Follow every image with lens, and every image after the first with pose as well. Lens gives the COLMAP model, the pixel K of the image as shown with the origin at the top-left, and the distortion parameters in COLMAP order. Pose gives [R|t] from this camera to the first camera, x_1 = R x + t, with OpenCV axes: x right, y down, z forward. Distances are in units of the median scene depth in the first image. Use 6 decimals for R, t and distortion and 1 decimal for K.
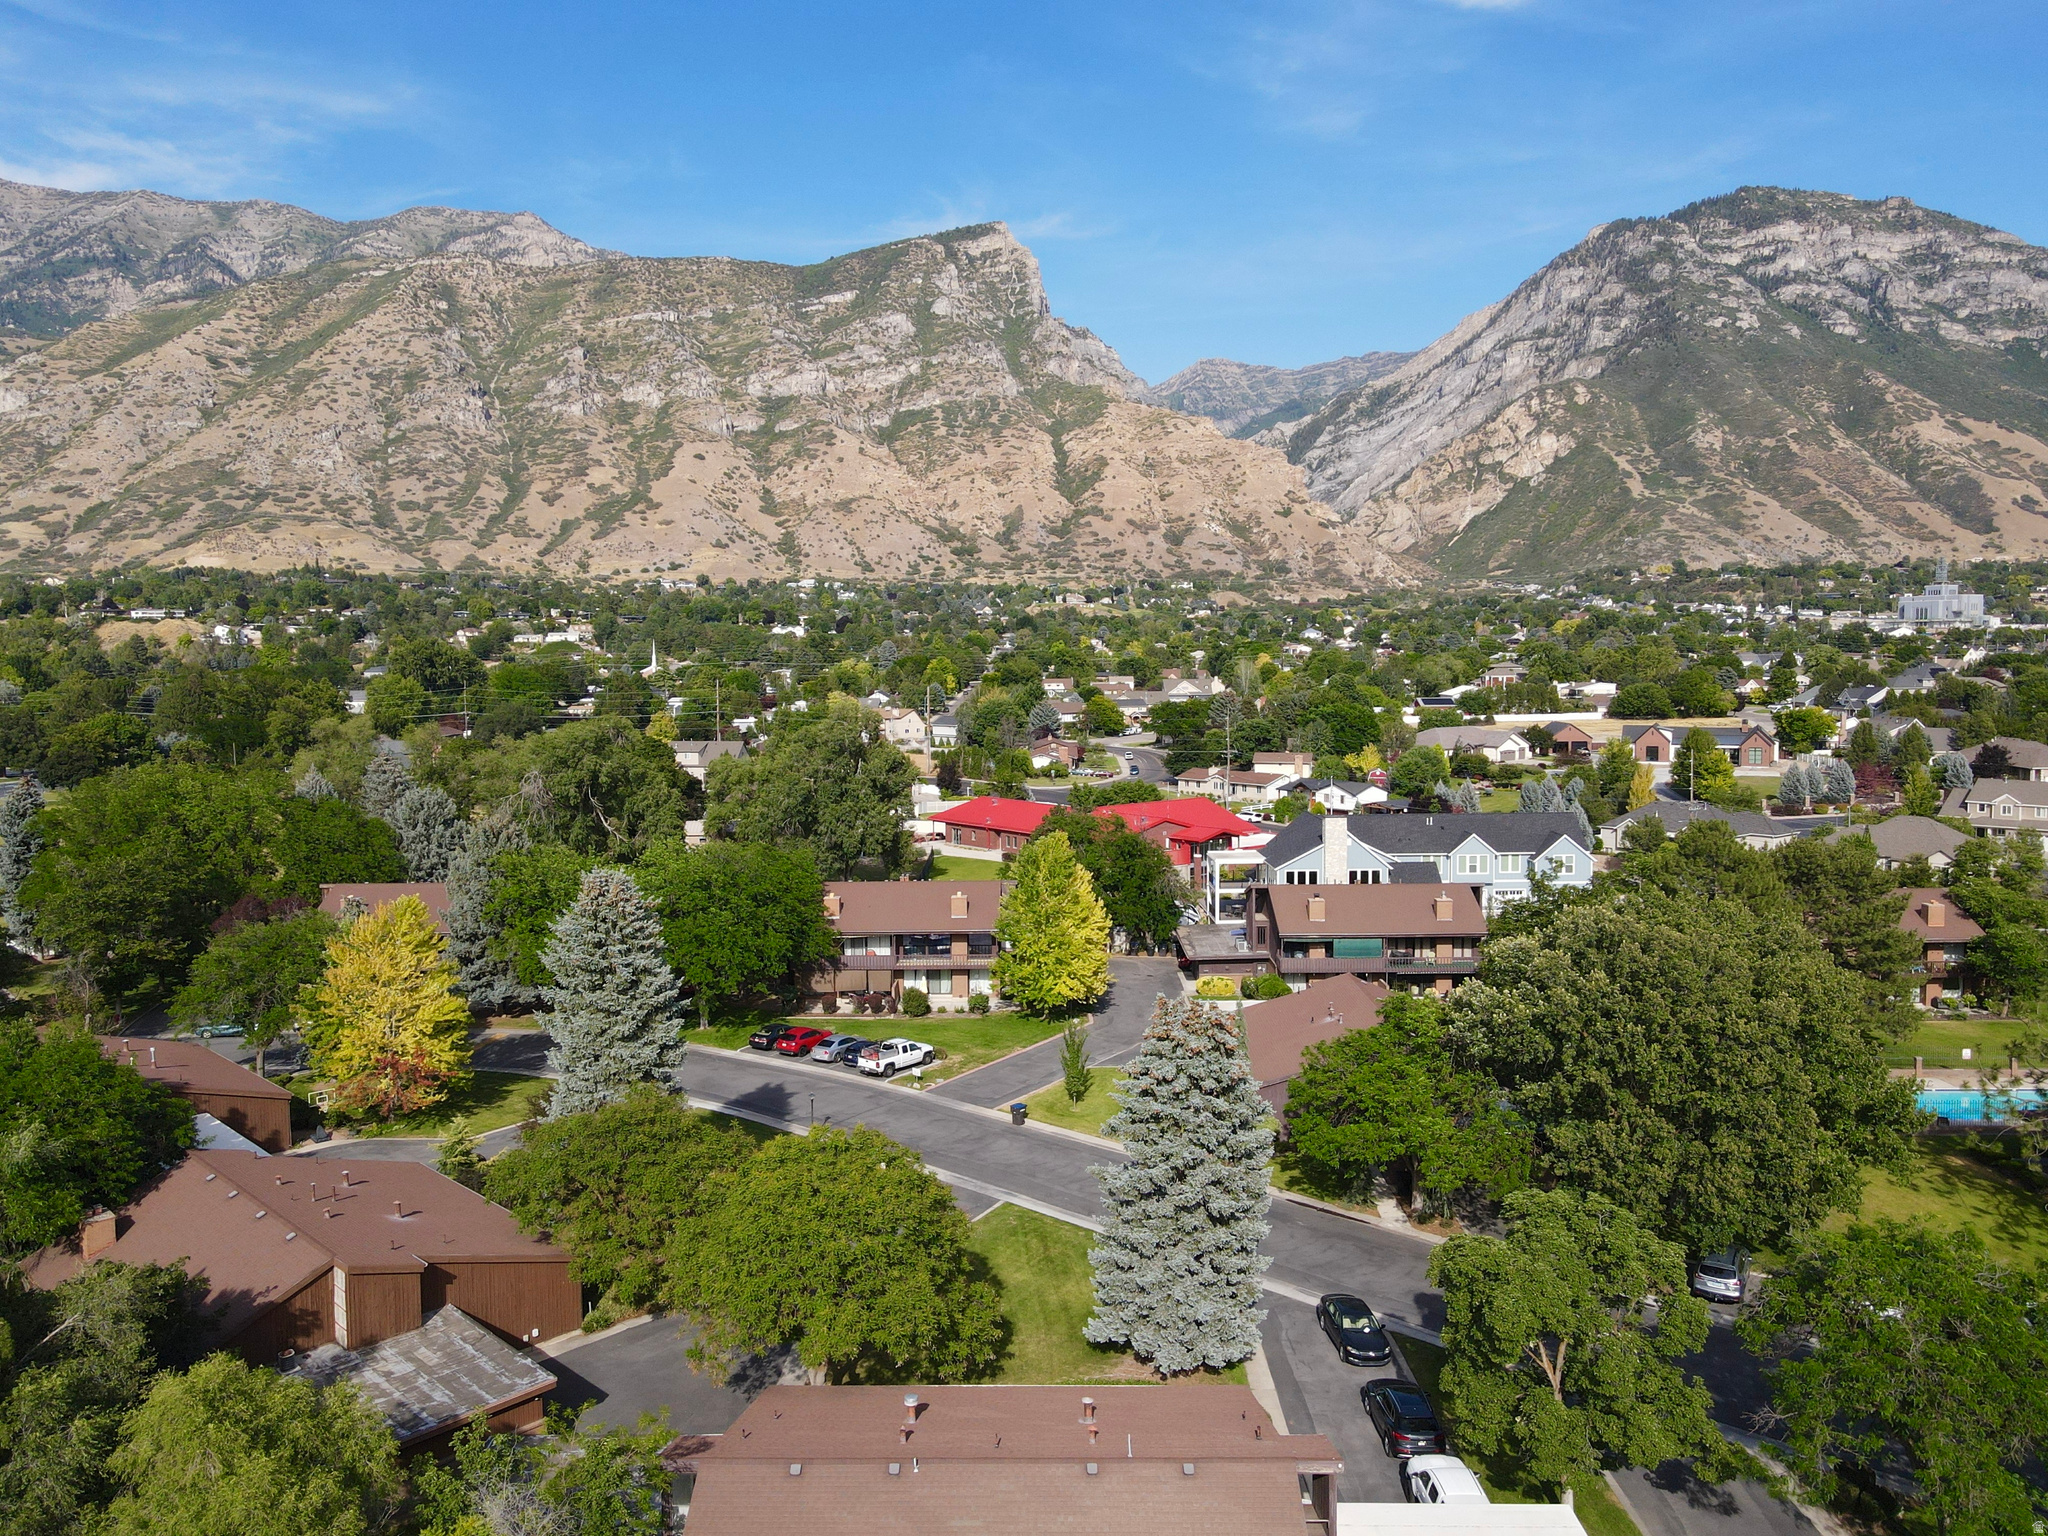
lens RADIAL K [[1480.5, 0, 1024.0], [0, 1480.5, 768.0], [0, 0, 1]] dist [0.011526, 0.010351]
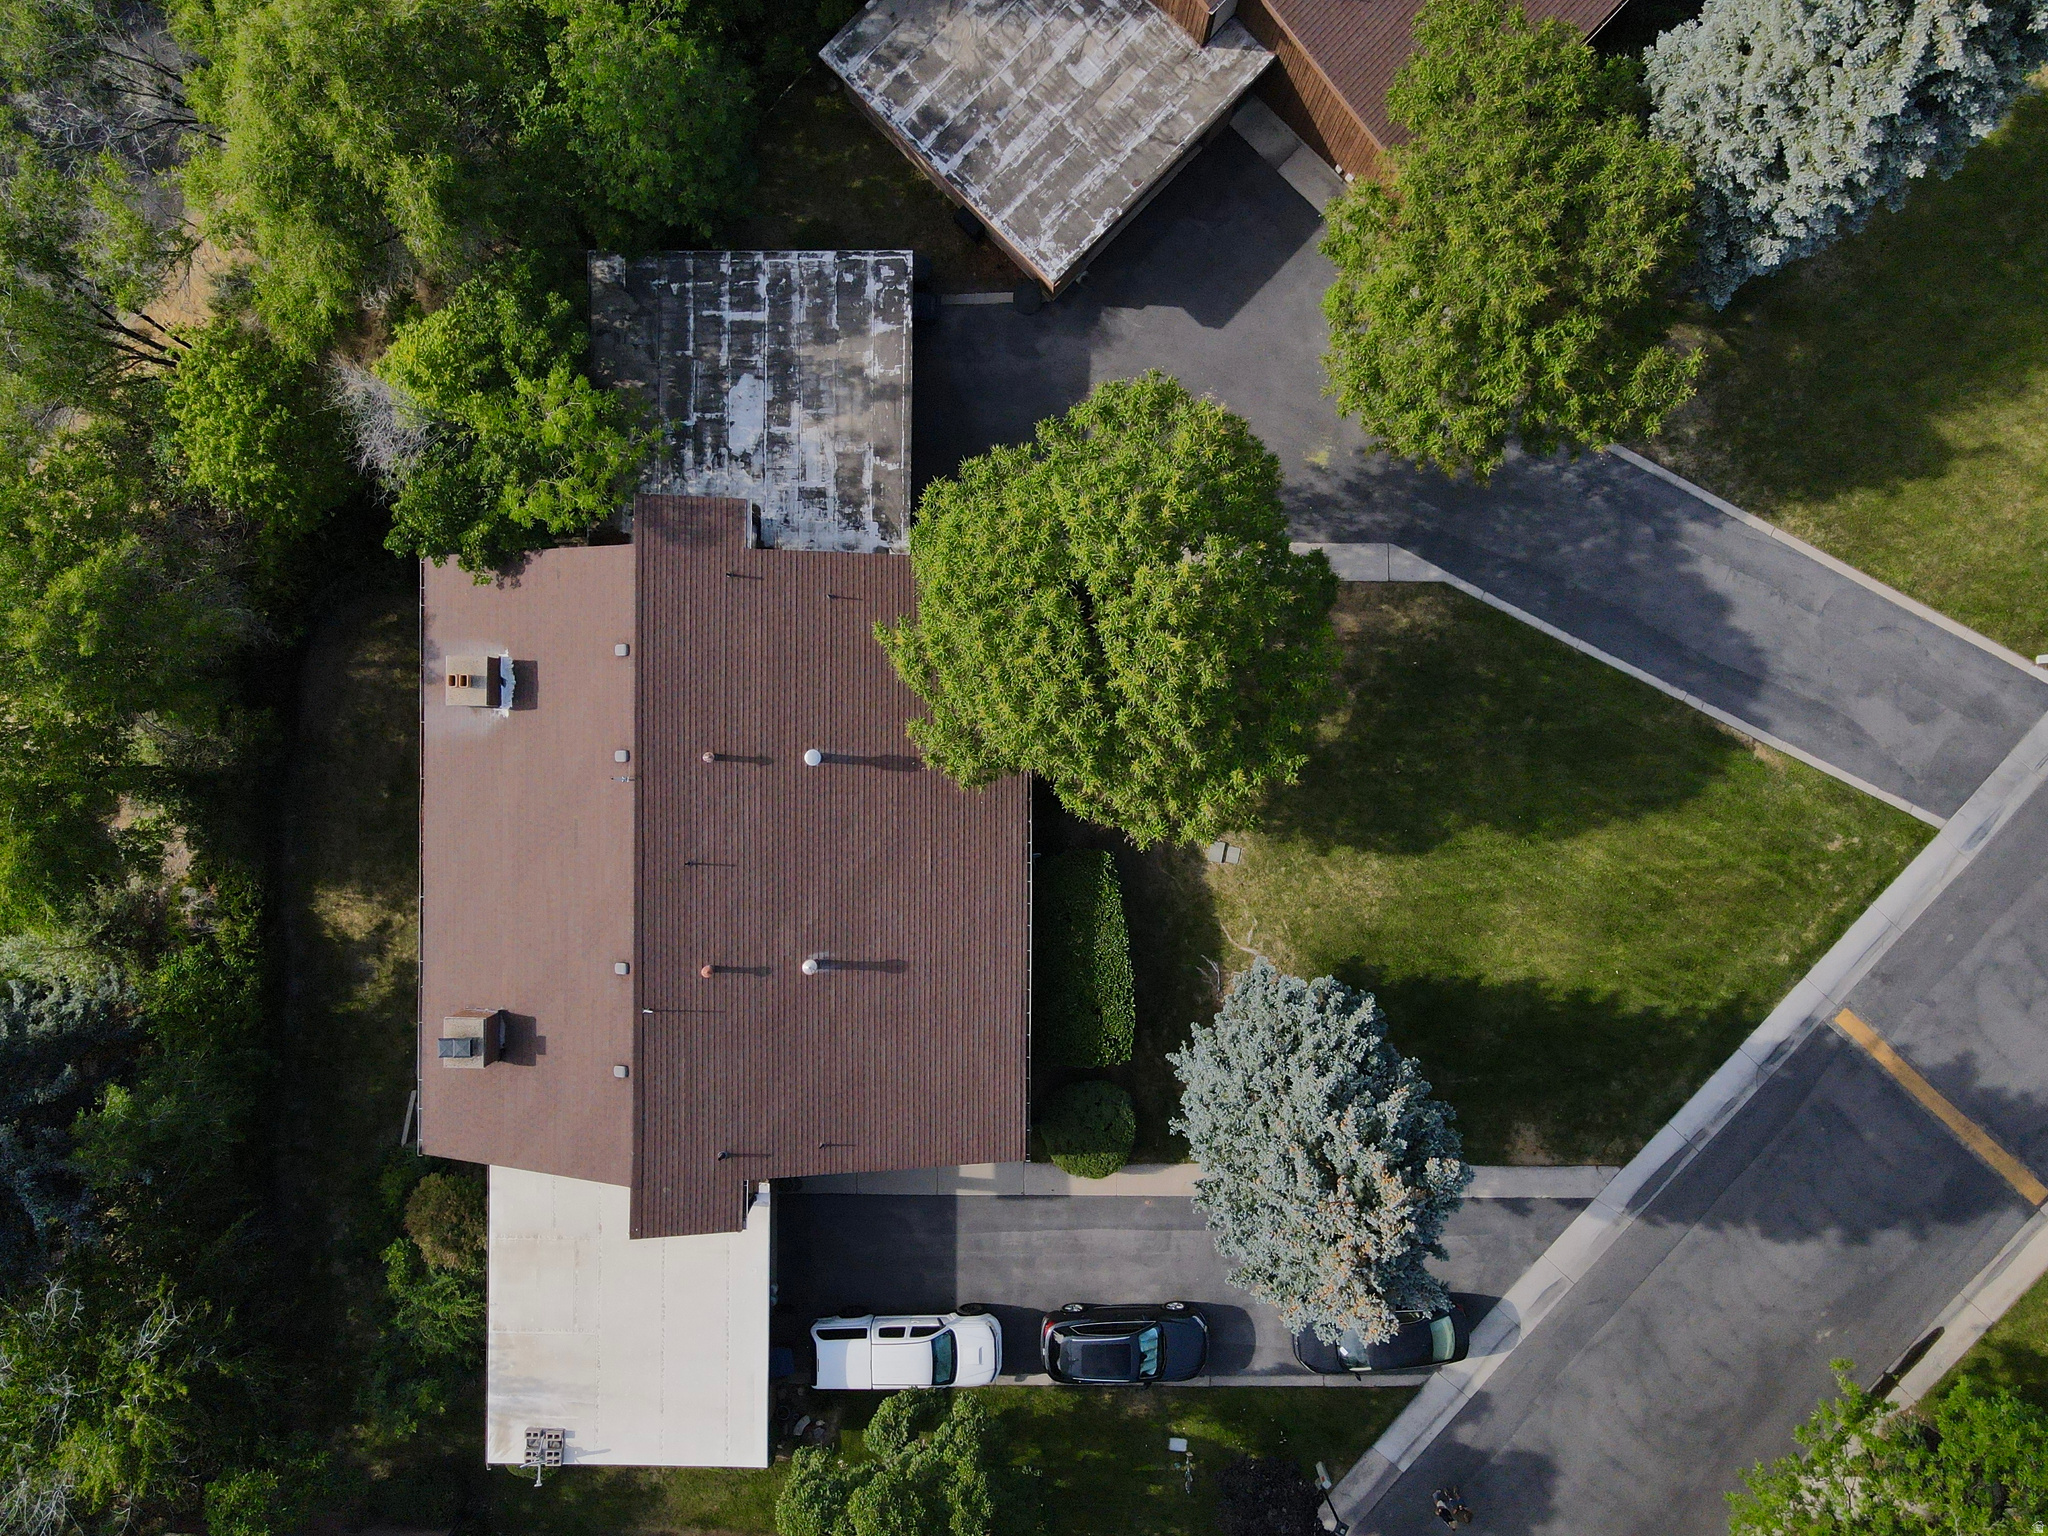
lens RADIAL K [[1480.5, 0, 1024.0], [0, 1480.5, 768.0], [0, 0, 1]] dist [0.011526, 0.010351]
pose [[0.010698, 0.999869, 0.012174, -0.067847], [-0.055602, -0.011561, 0.998386, -0.365461], [0.998396, -0.011357, 0.055471, 0.926010]]
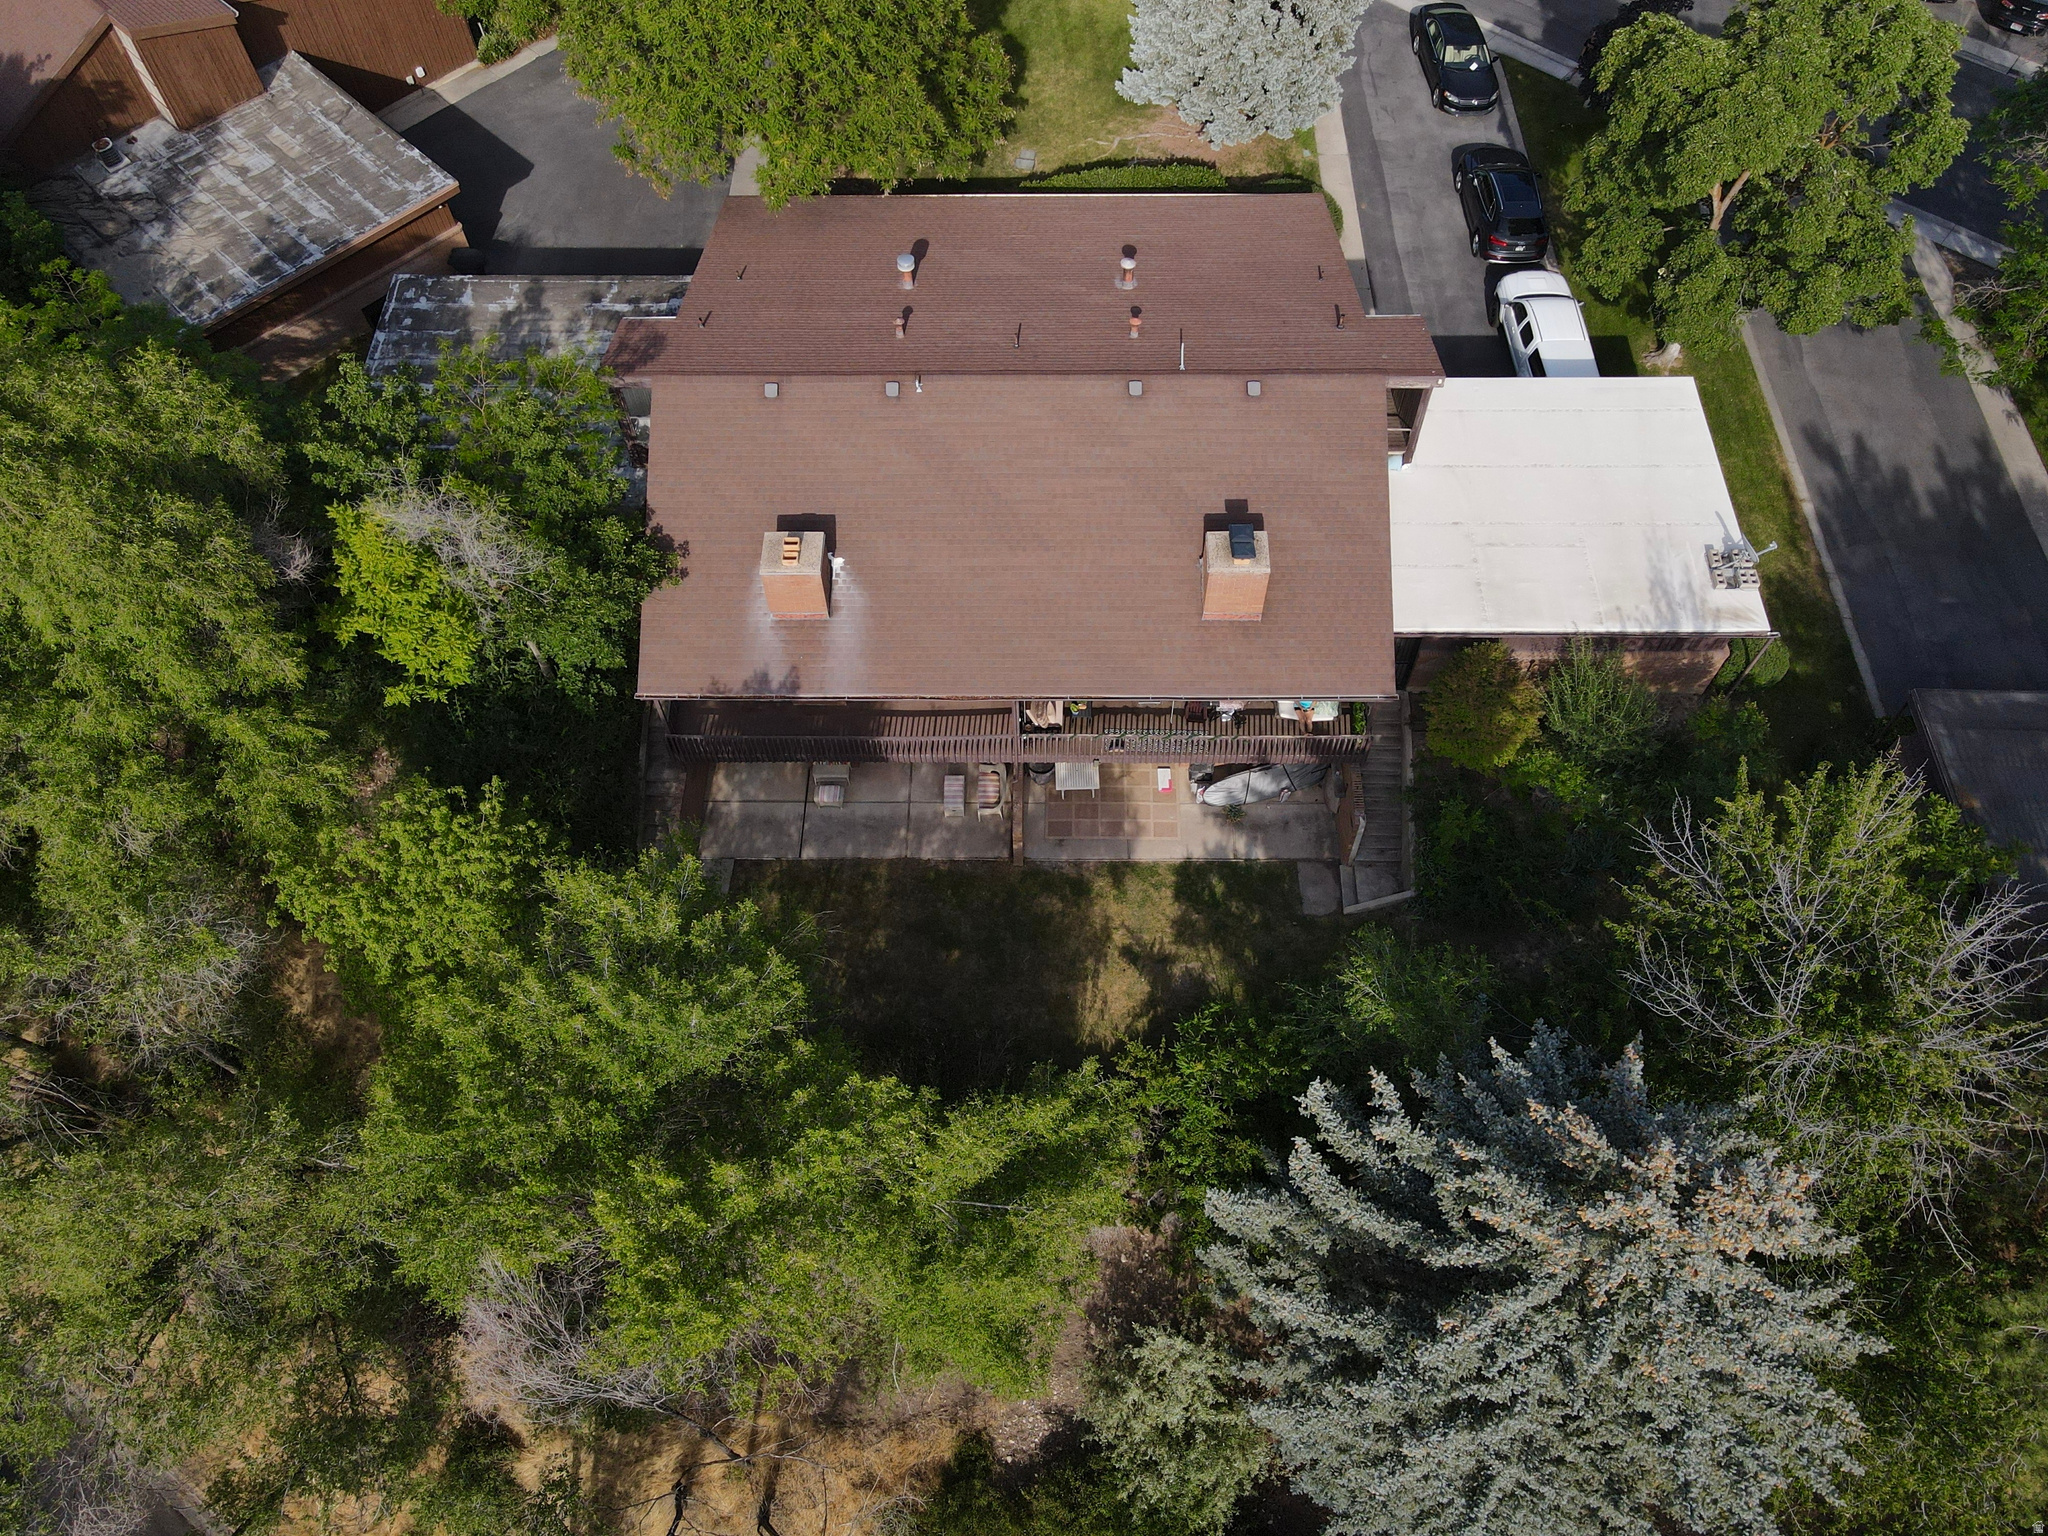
lens RADIAL K [[1480.5, 0, 1024.0], [0, 1480.5, 768.0], [0, 0, 1]] dist [0.011526, 0.010351]
pose [[0.999983, -0.005208, 0.002799, -0.014211], [0.000802, 0.588488, 0.808506, -0.047961], [-0.005858, -0.808489, 0.588482, 0.270298]]
